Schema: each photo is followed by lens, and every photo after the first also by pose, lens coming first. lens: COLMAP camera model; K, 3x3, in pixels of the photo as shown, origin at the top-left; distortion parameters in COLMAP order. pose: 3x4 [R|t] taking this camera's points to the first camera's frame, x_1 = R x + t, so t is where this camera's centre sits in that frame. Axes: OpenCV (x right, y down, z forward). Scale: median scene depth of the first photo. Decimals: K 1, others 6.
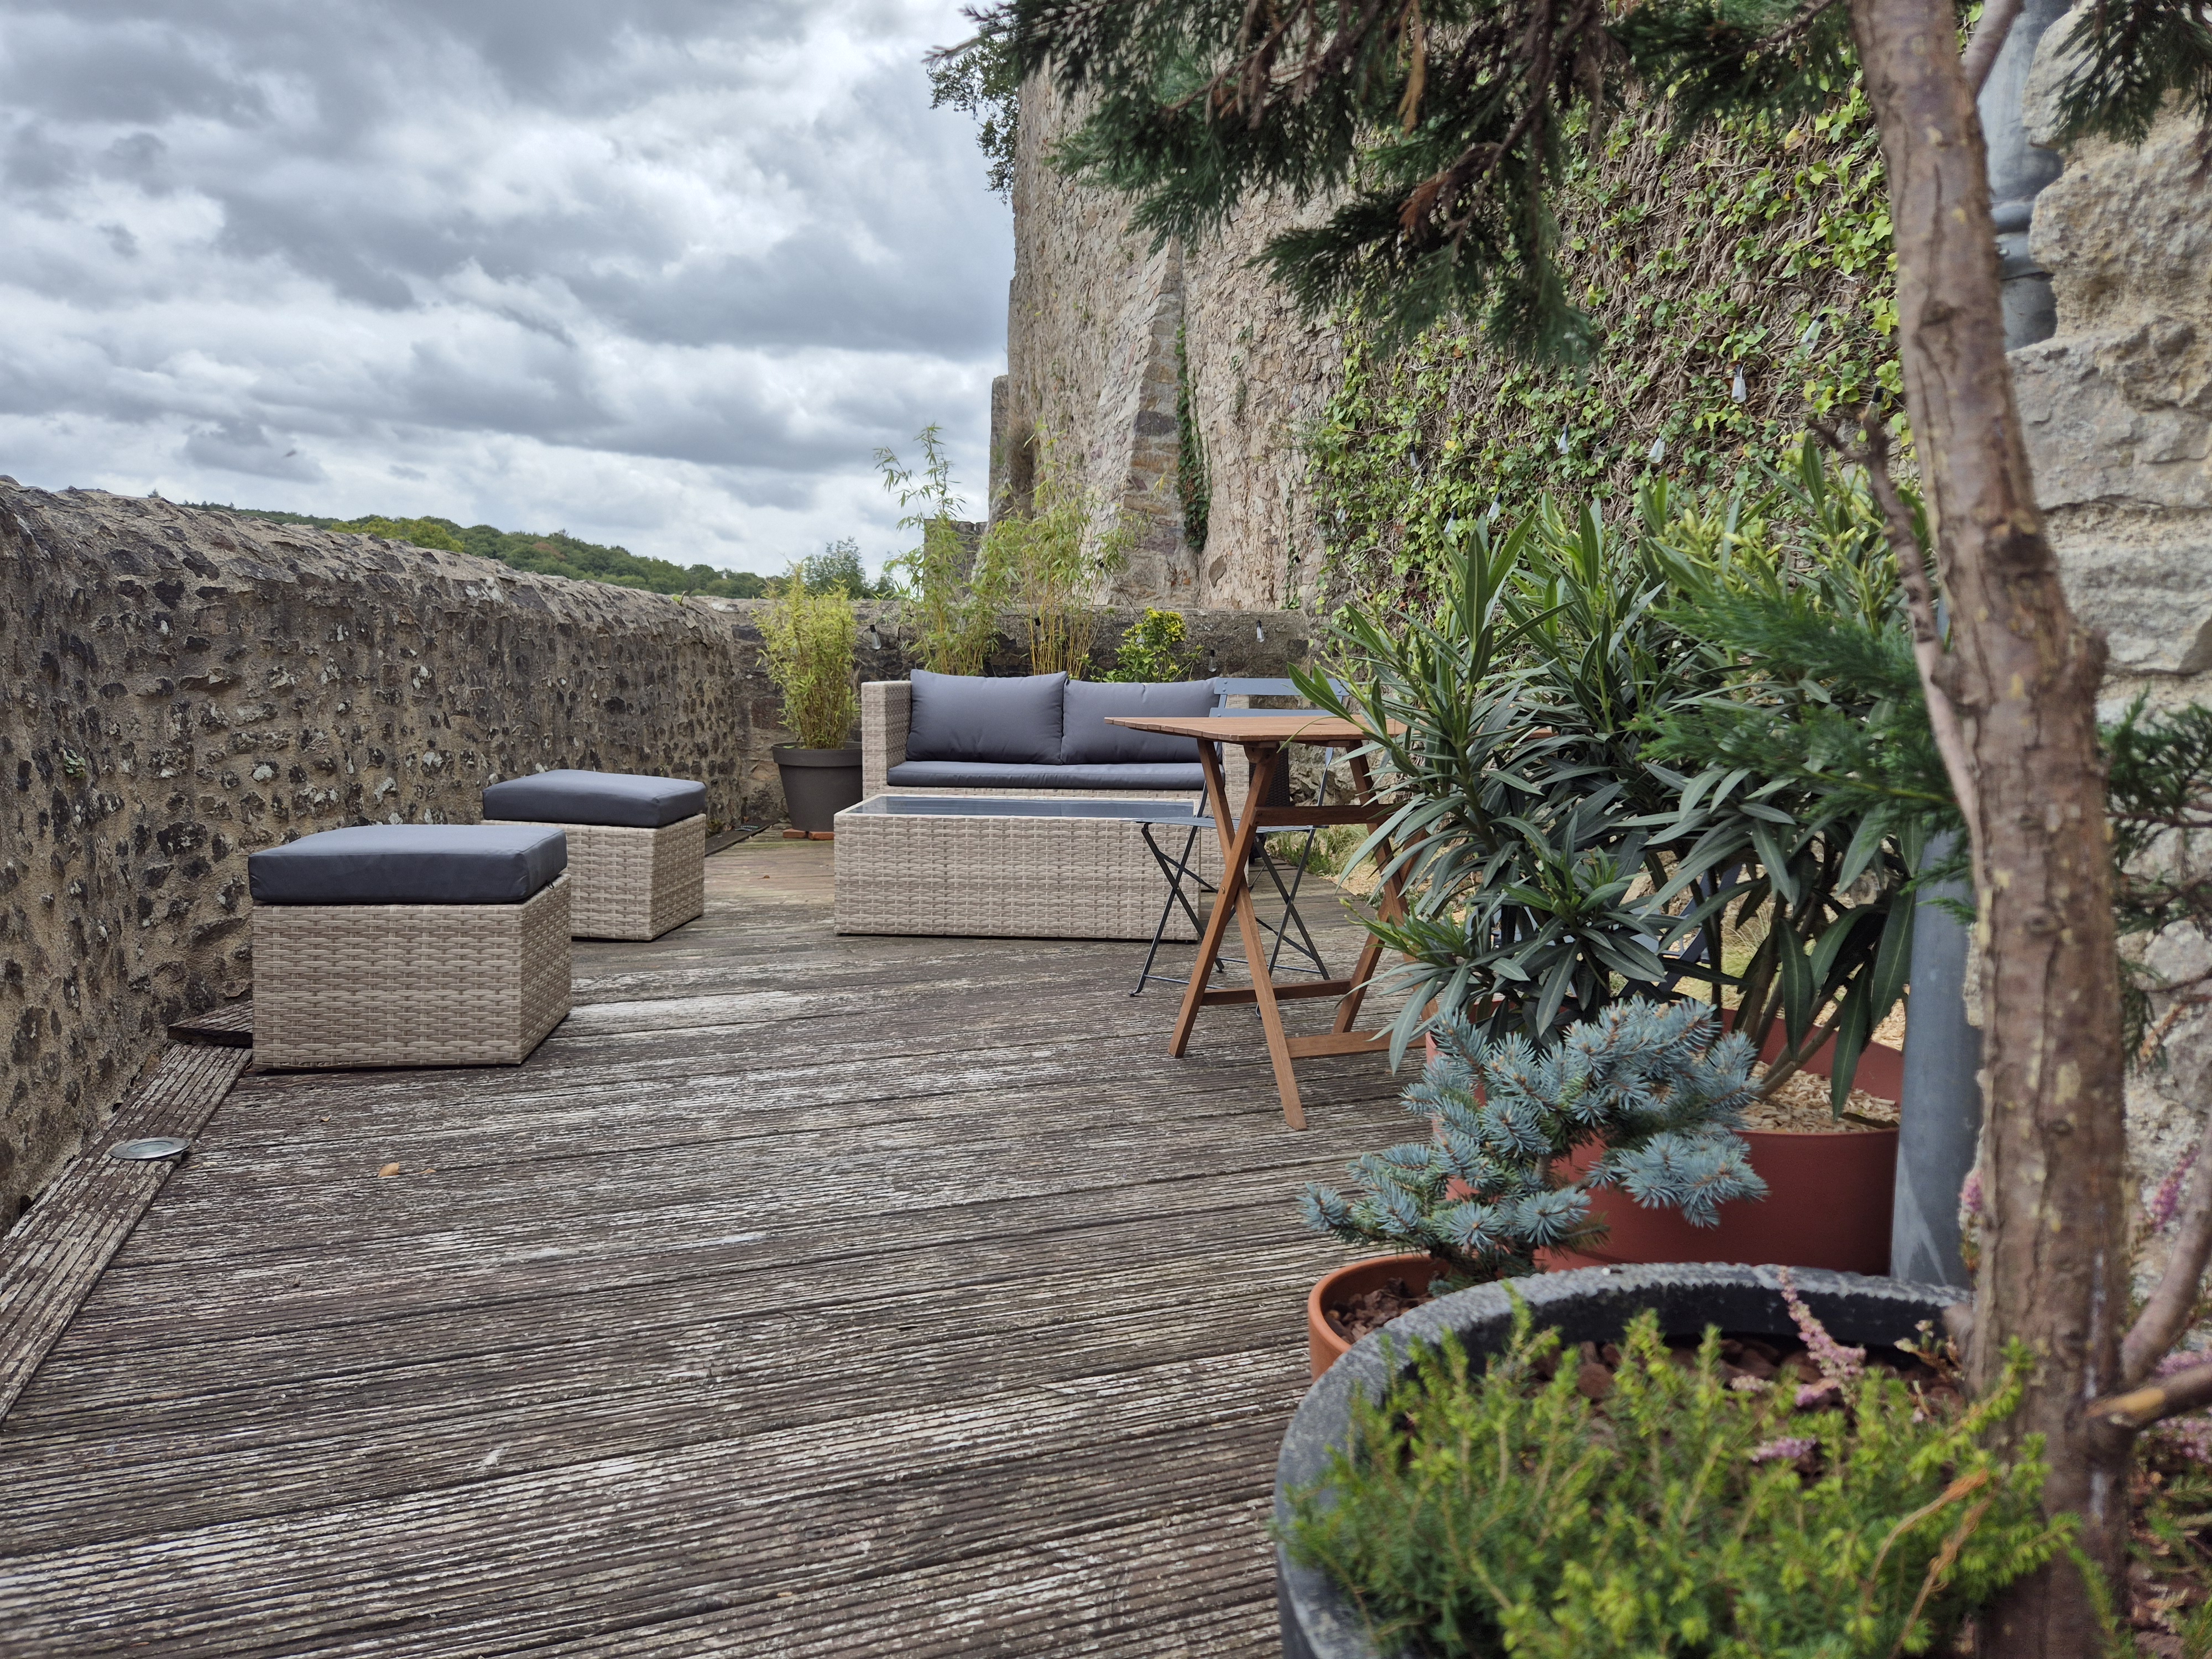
lens RADIAL K [[1479.5, 0, 1145.5], [0, 1479.5, 851.3], [0, 0, 1]] dist [0.037281, -0.009228]
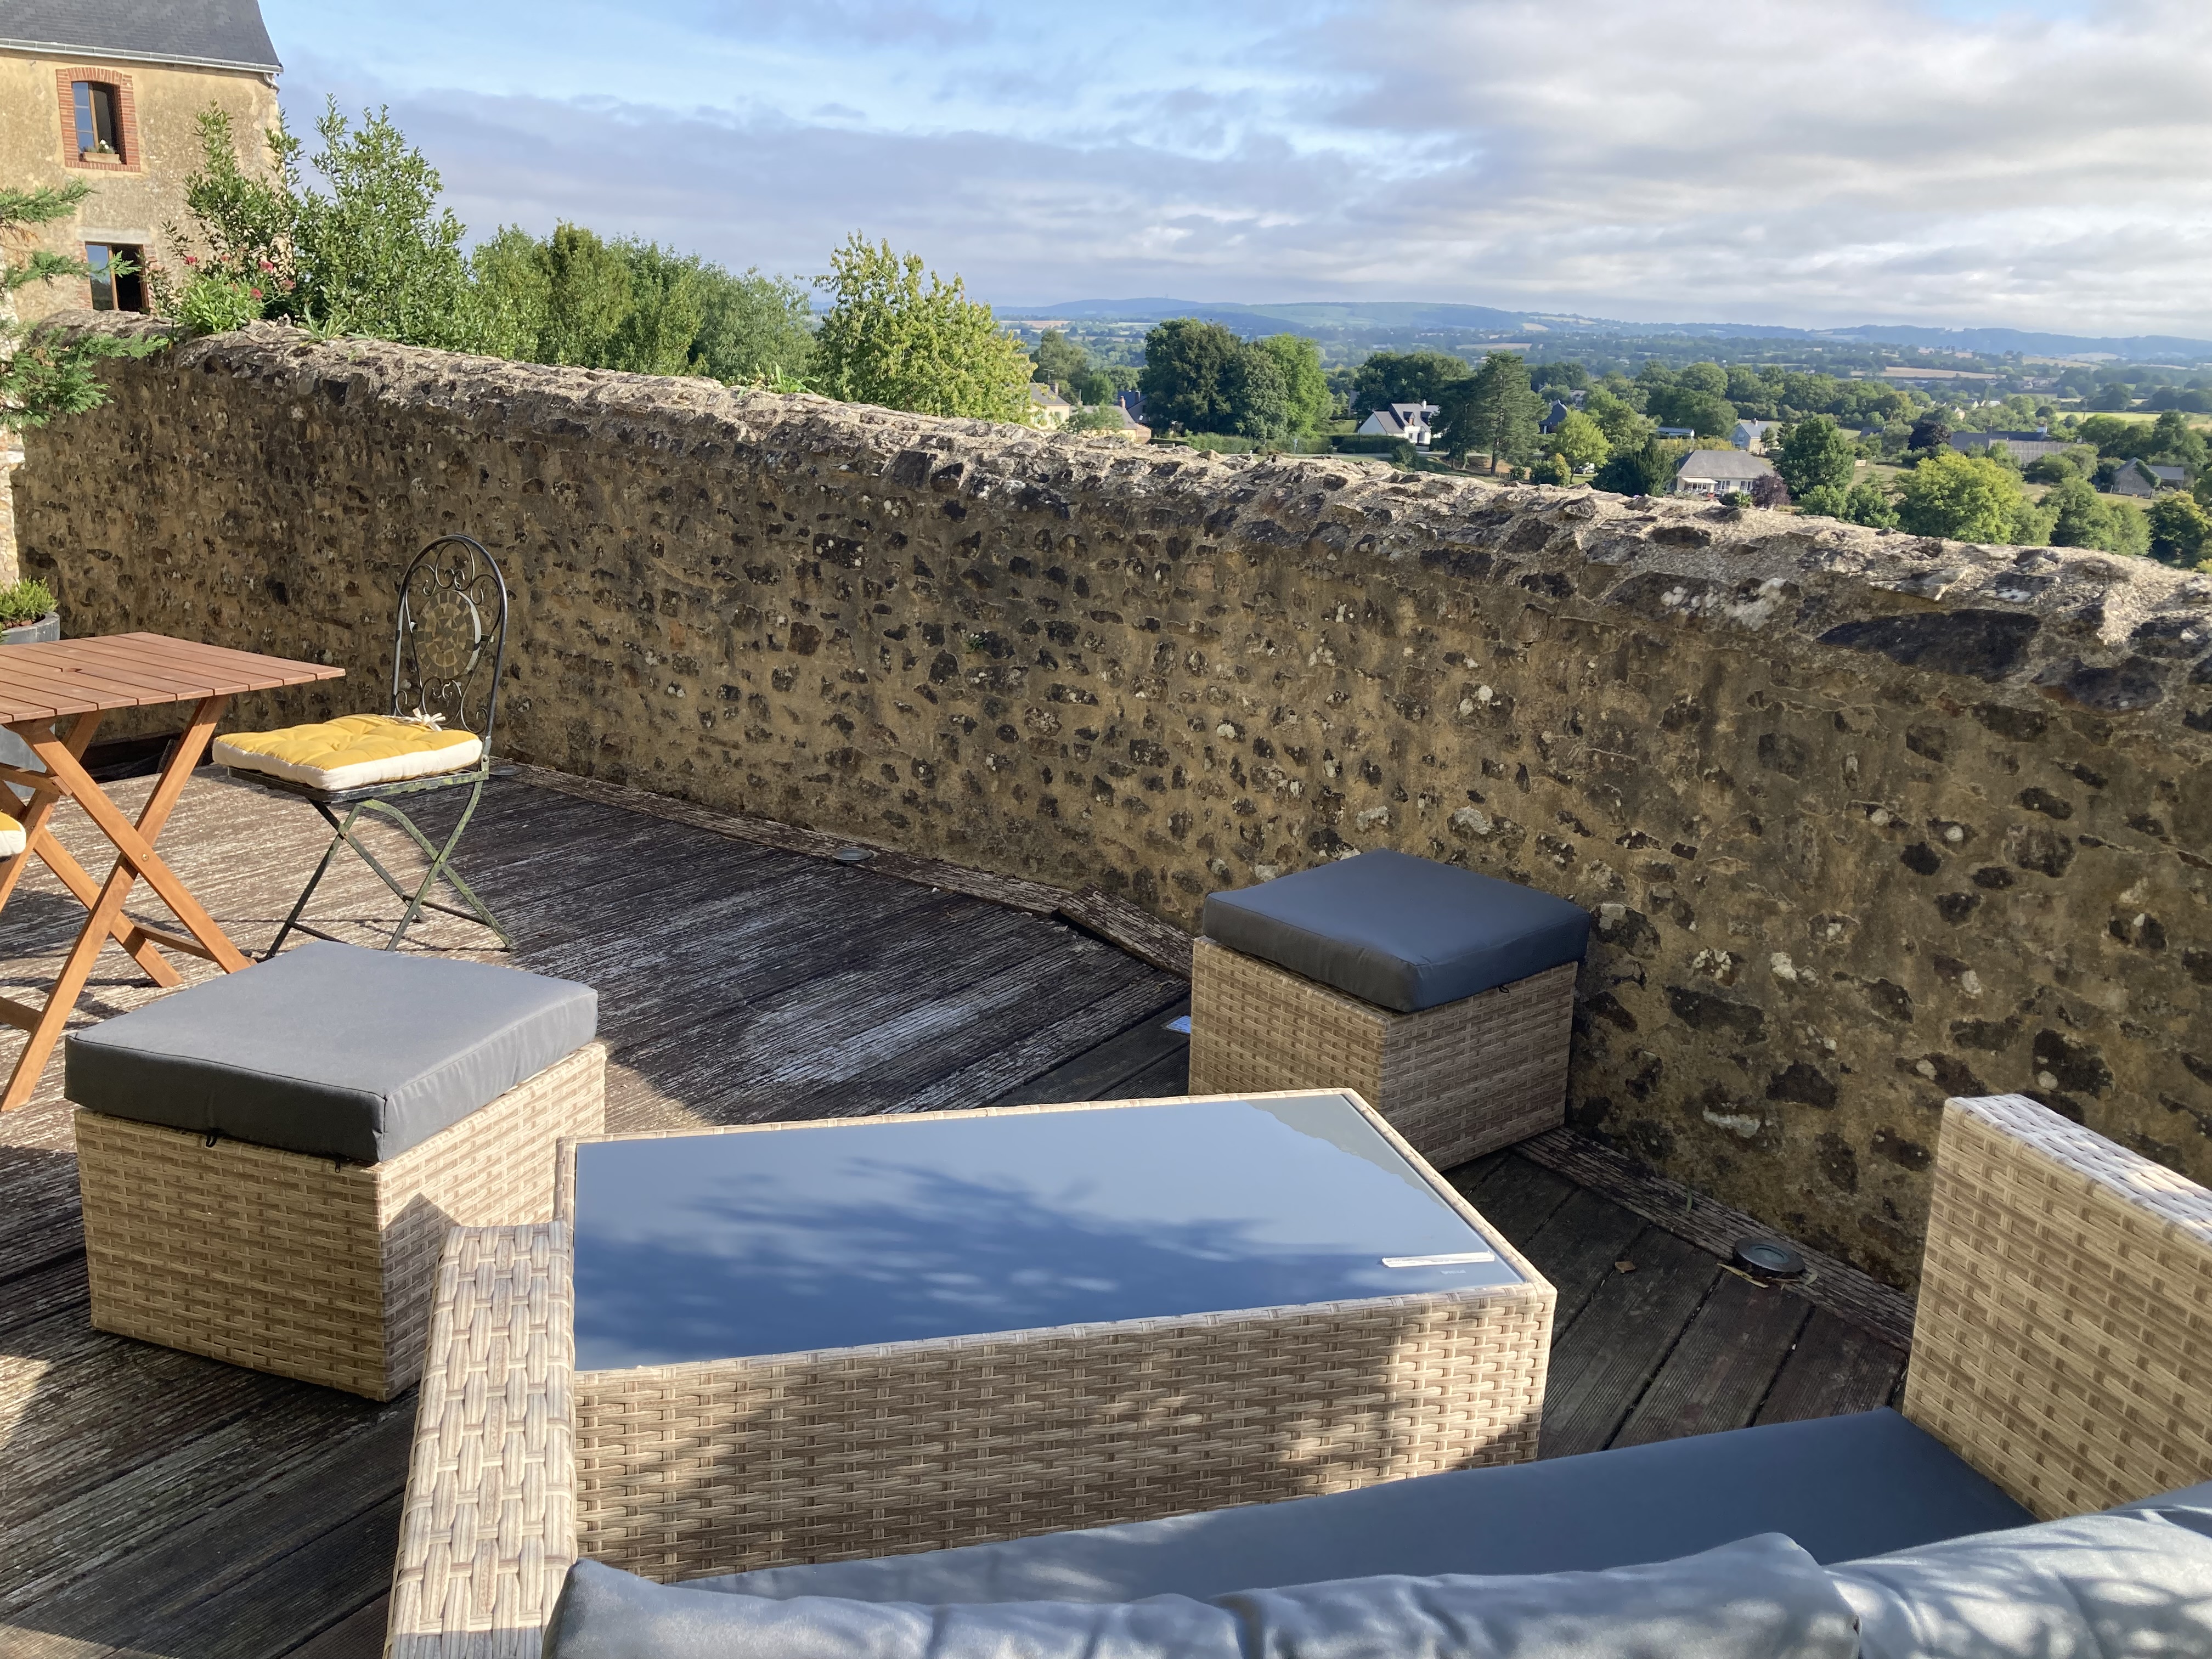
lens RADIAL K [[1810.9, 0, 1113.3], [0, 1810.9, 816.6], [0, 0, 1]] dist [0.037538, -0.038233]
pose [[-0.818804, 0.089526, -0.567049, 0.154021], [-0.131429, 0.932296, 0.336972, -0.360497], [0.558826, 0.350441, -0.751601, 1.706875]]
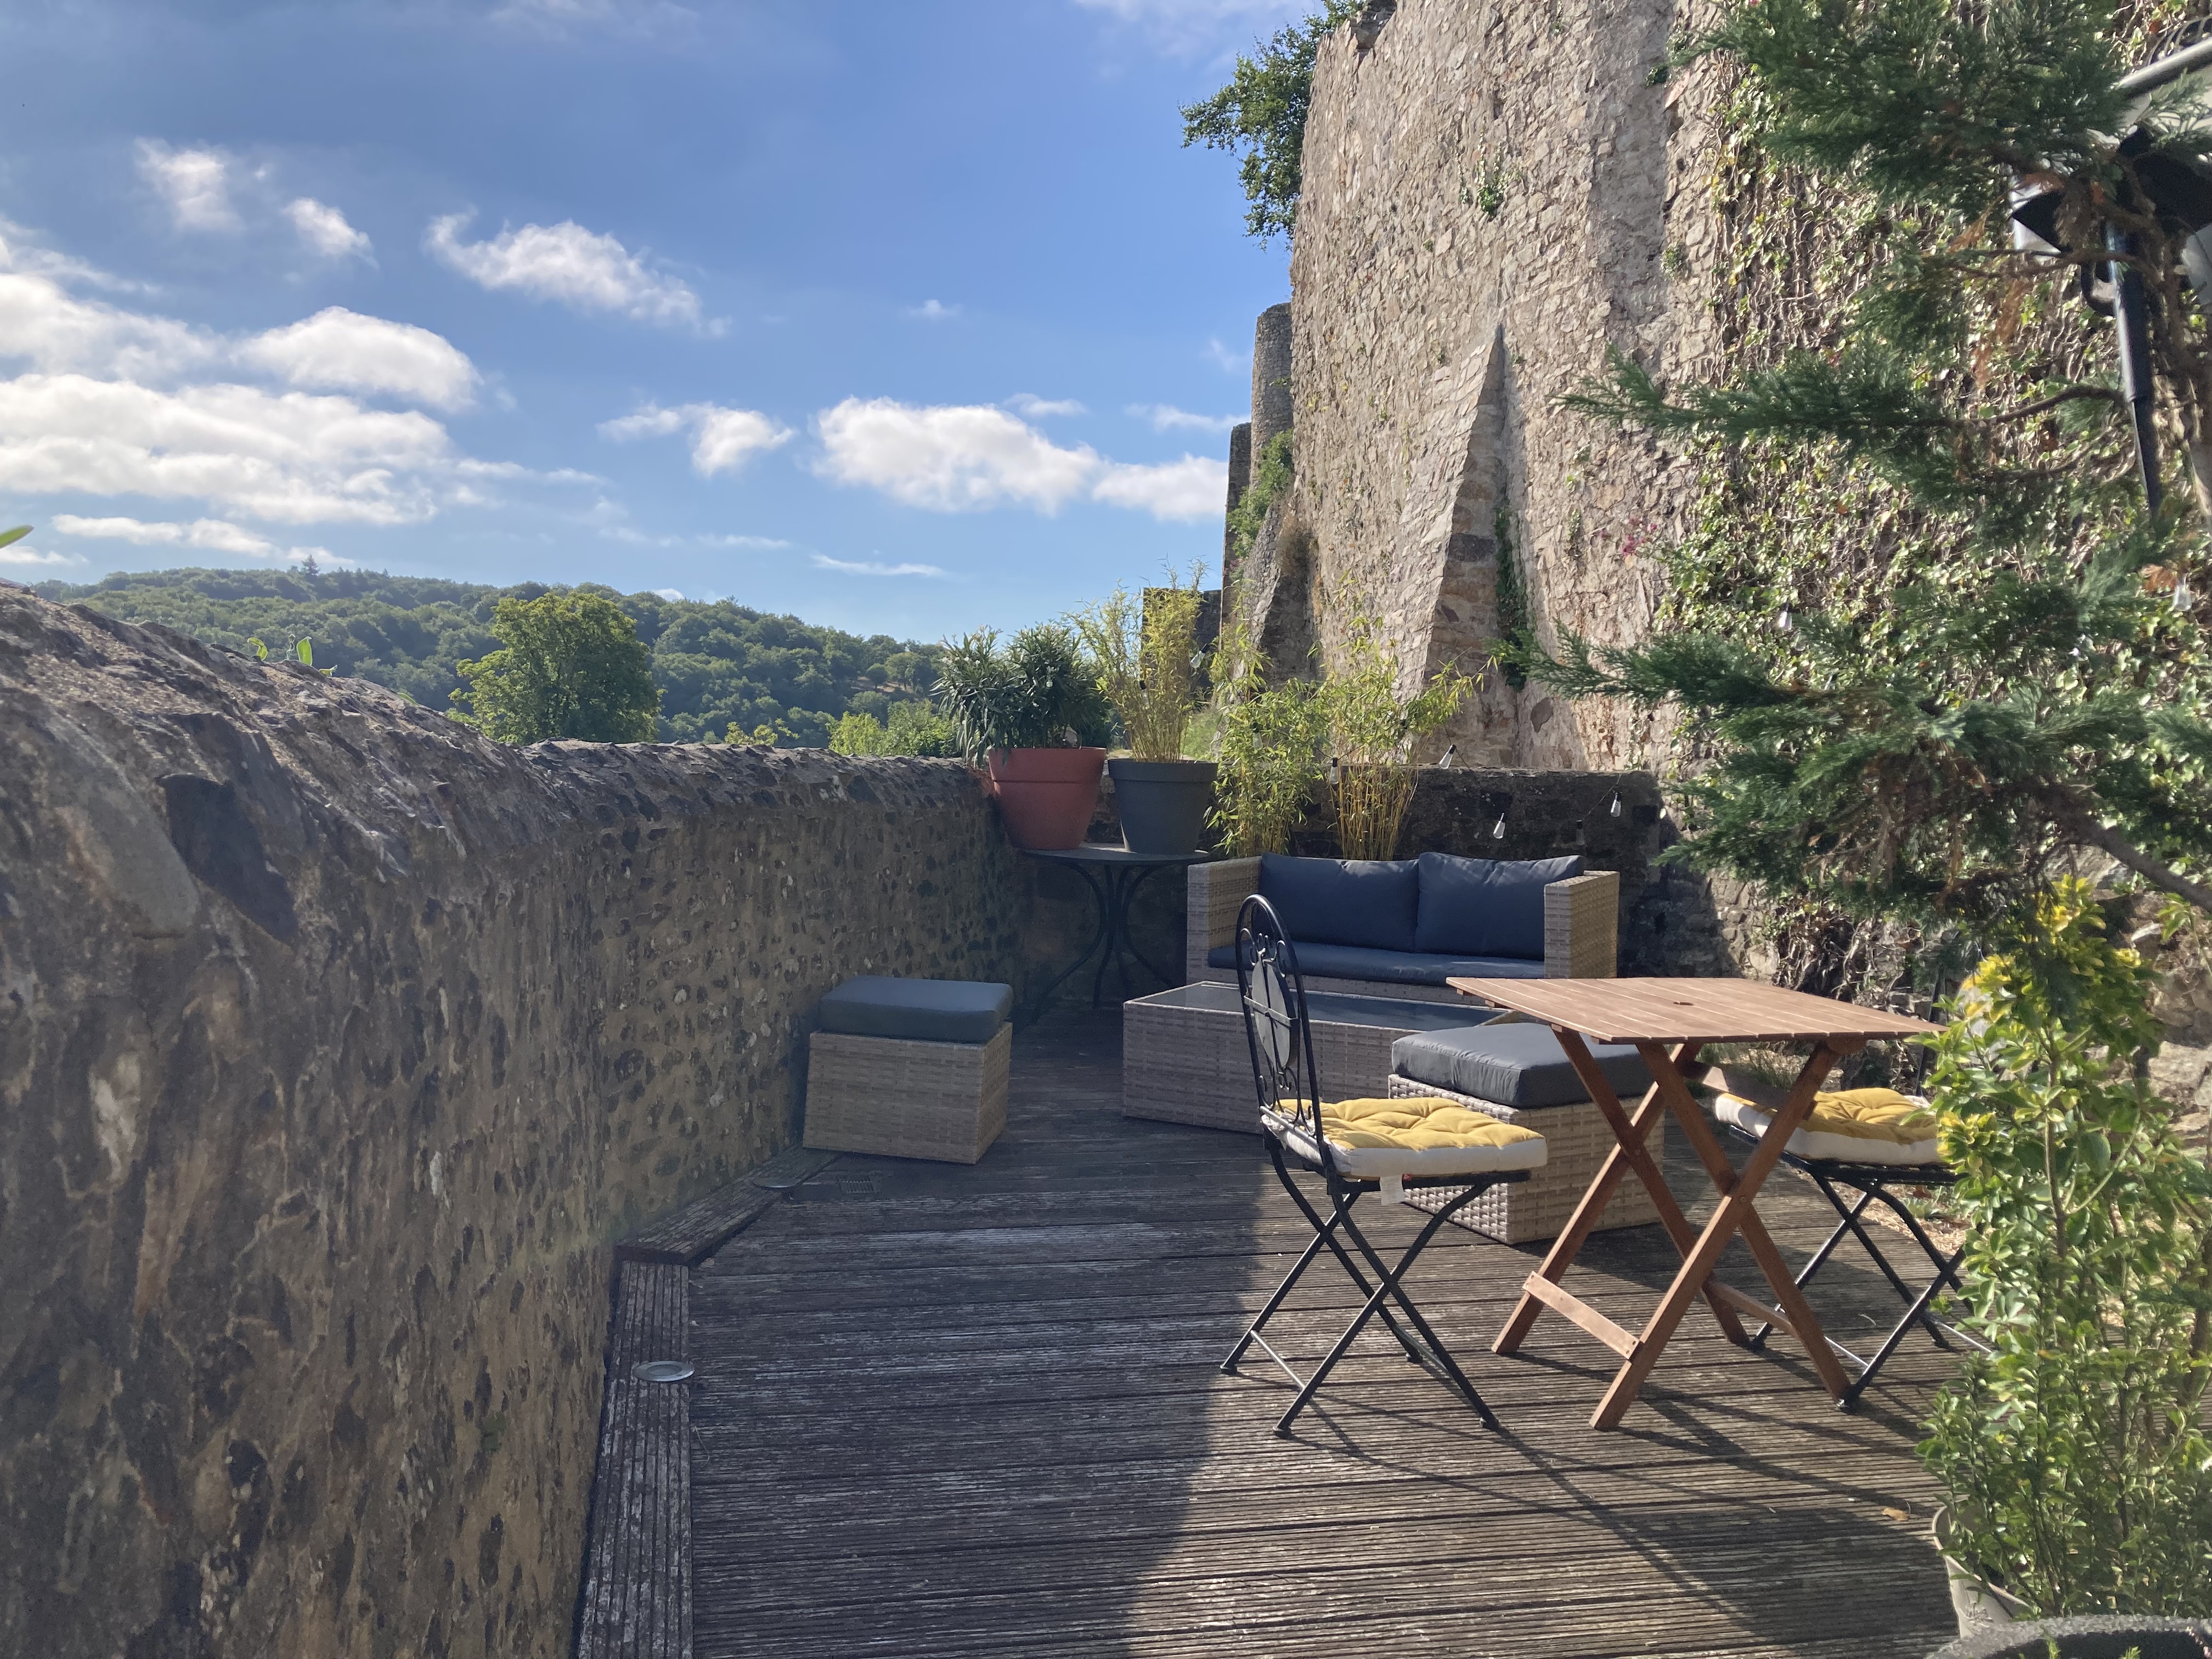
lens RADIAL K [[1810.9, 0, 1107.7], [0, 1810.9, 826.4], [0, 0, 1]] dist [0.037538, -0.038233]
pose [[0.987128, 0.015115, -0.159213, -0.078257], [-0.028456, 0.996239, -0.081846, -0.068208], [0.157378, 0.085323, 0.983846, -0.209346]]
